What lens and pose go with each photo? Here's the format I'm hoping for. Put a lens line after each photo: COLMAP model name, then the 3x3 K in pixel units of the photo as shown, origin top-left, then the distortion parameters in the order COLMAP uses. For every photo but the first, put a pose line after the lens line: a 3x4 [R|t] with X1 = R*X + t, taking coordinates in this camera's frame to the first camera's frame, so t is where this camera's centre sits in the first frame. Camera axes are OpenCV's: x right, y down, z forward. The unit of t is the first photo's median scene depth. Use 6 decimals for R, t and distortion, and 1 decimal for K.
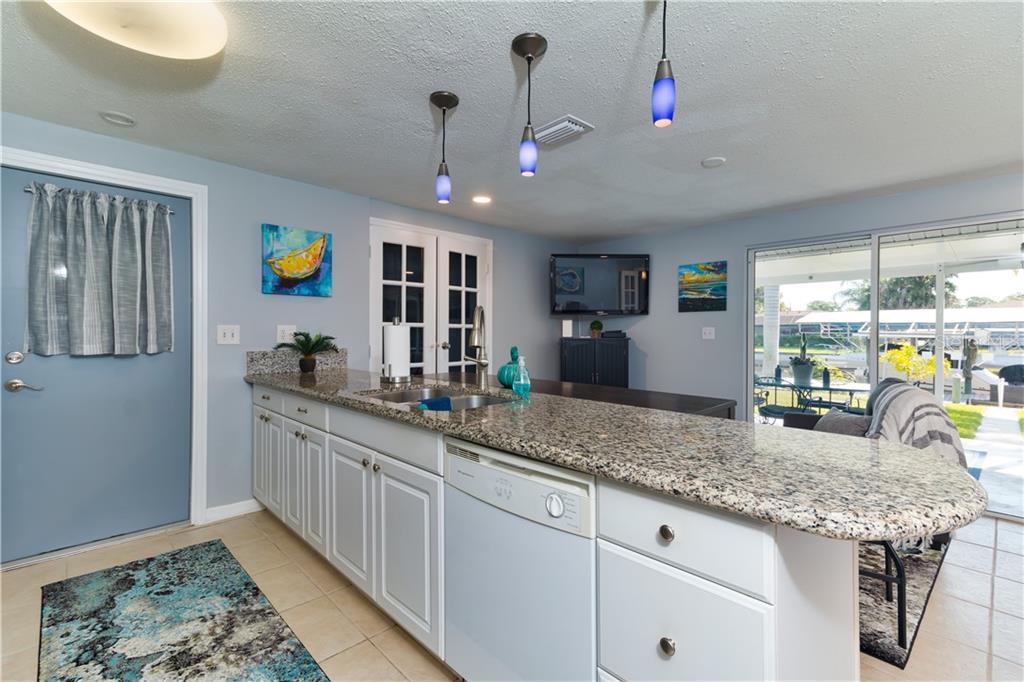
lens RADIAL K [[468.6, 0, 514.0], [0, 468.6, 339.6], [0, 0, 1]] dist [0.021650, 0.001075]
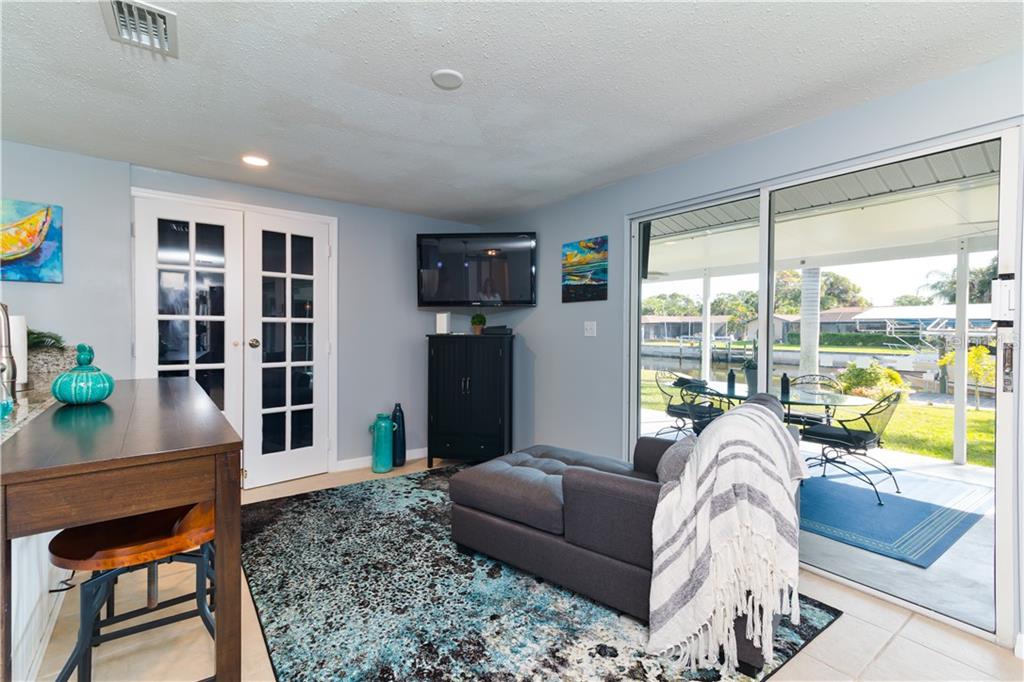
lens RADIAL K [[468.6, 0, 509.9], [0, 468.6, 340.8], [0, 0, 1]] dist [0.021650, 0.001075]
pose [[0.992898, 0.003662, -0.118916, 0.377272], [-0.002729, 0.999964, 0.008003, 0.000524], [0.118941, -0.007621, 0.992872, 0.206047]]
